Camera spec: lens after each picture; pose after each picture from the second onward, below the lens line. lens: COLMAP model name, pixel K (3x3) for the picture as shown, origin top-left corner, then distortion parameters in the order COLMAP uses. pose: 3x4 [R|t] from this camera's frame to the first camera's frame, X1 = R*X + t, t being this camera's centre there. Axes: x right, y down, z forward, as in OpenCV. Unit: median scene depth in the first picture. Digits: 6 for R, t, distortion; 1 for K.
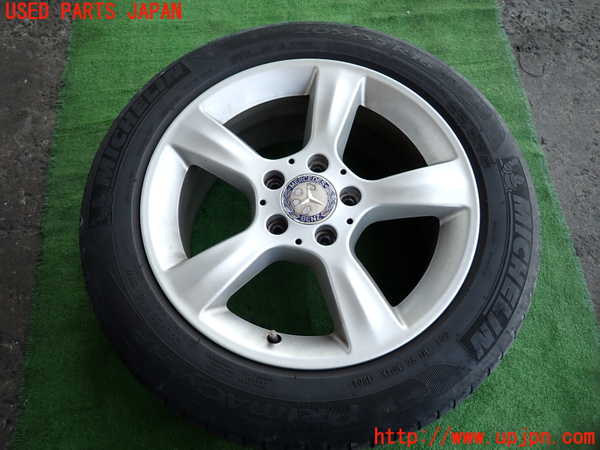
lens RADIAL K [[439.5, 0, 298.4], [0, 439.5, 226.9], [0, 0, 1]] dist [-0.005298, -0.005560]
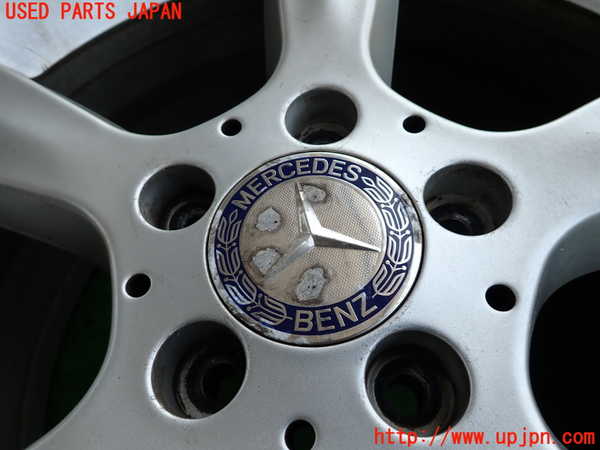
lens RADIAL K [[439.5, 0, 300.1], [0, 439.5, 225.0], [0, 0, 1]] dist [-0.005298, -0.005560]
pose [[0.982445, -0.186169, -0.011935, 0.023695], [0.182496, 0.972388, -0.145456, -0.038725], [0.038685, 0.140724, 0.989293, 0.825506]]
